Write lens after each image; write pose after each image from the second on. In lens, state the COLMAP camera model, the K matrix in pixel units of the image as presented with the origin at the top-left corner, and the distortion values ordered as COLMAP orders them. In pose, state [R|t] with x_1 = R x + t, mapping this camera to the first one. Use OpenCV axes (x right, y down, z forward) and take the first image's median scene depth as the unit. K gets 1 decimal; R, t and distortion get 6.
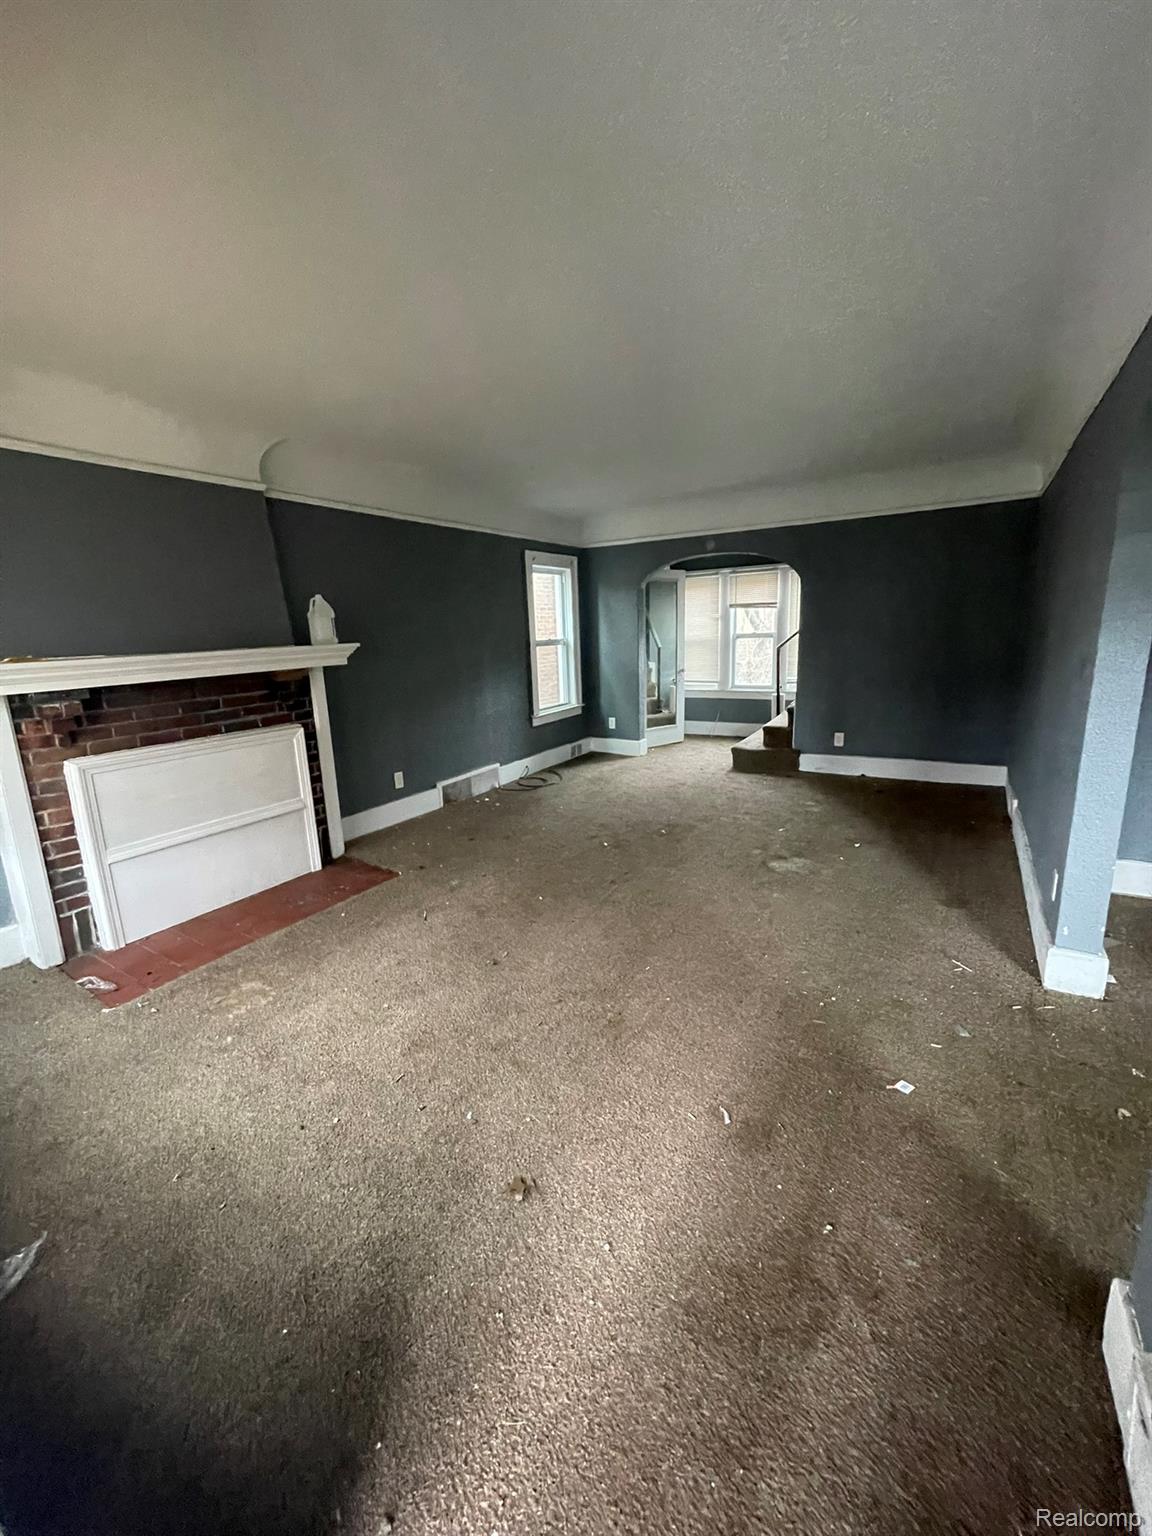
lens RADIAL K [[616.4, 0, 569.4], [0, 616.4, 763.2], [0, 0, 1]] dist [-0.005113, -0.000129]
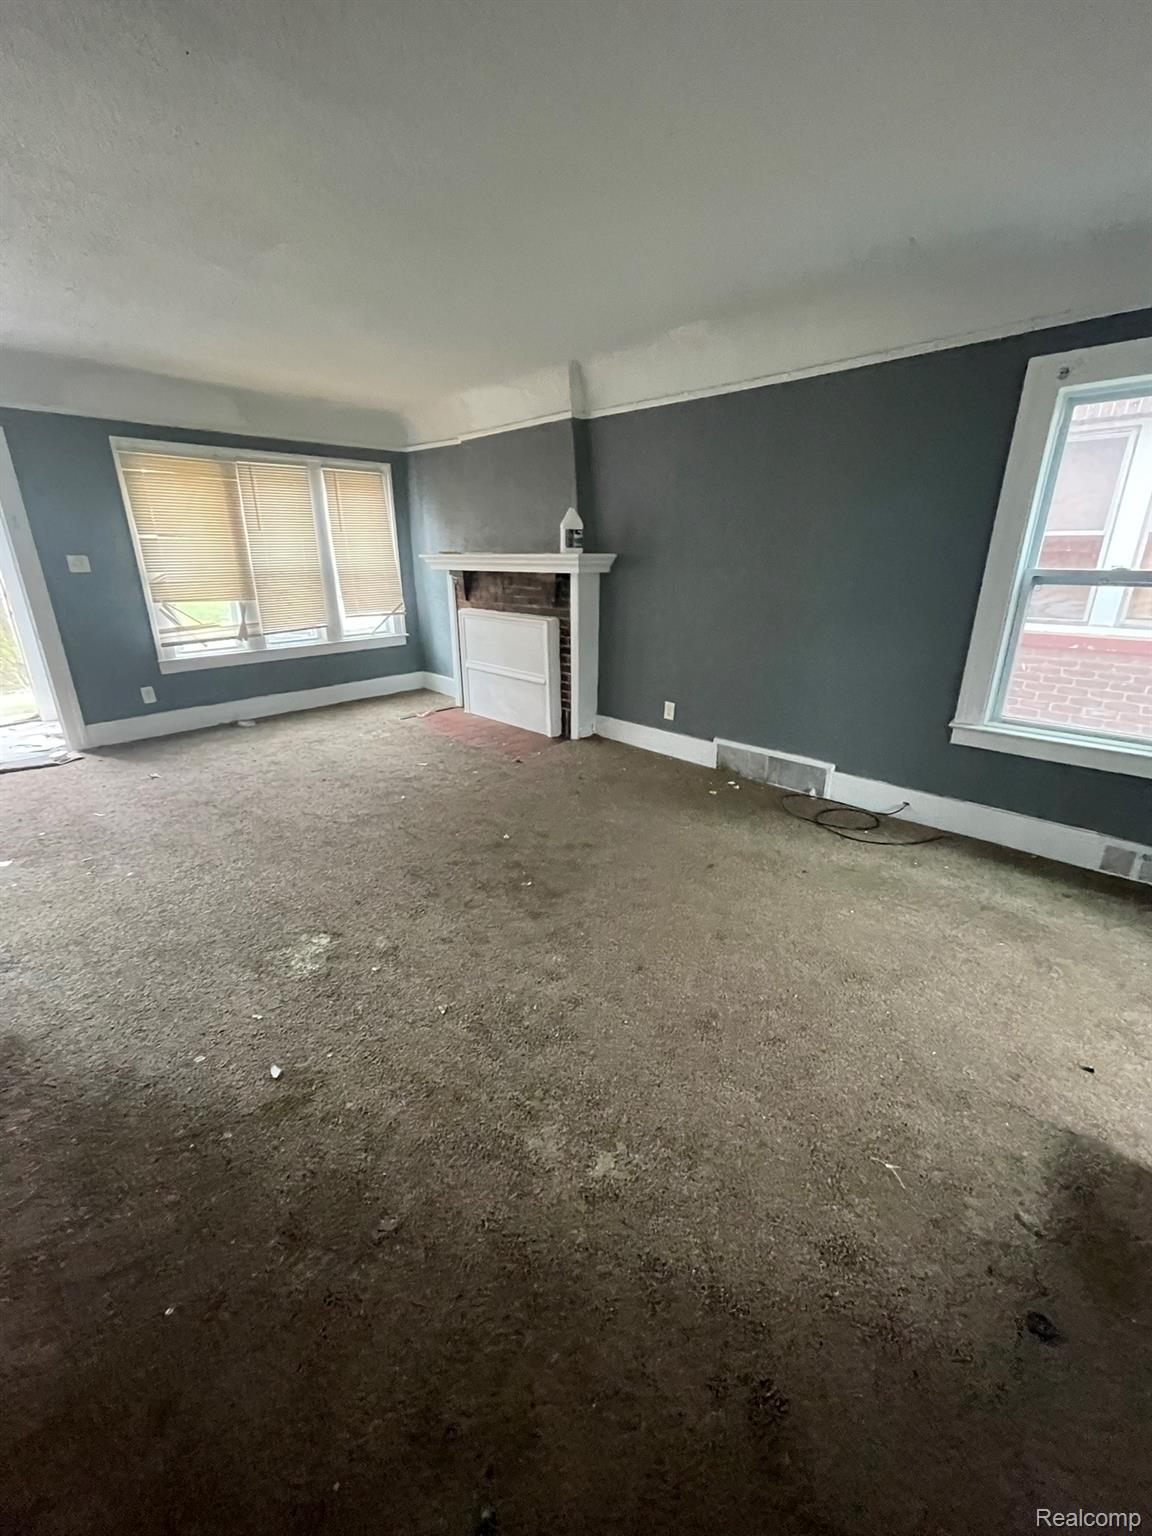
lens RADIAL K [[618.6, 0, 569.7], [0, 618.6, 764.6], [0, 0, 1]] dist [-0.007358, 0.004264]
pose [[-0.221783, 0.358711, -0.906719, 0.607130], [-0.195386, 0.894669, 0.401736, -0.236481], [0.955320, 0.266259, -0.128335, 0.977785]]
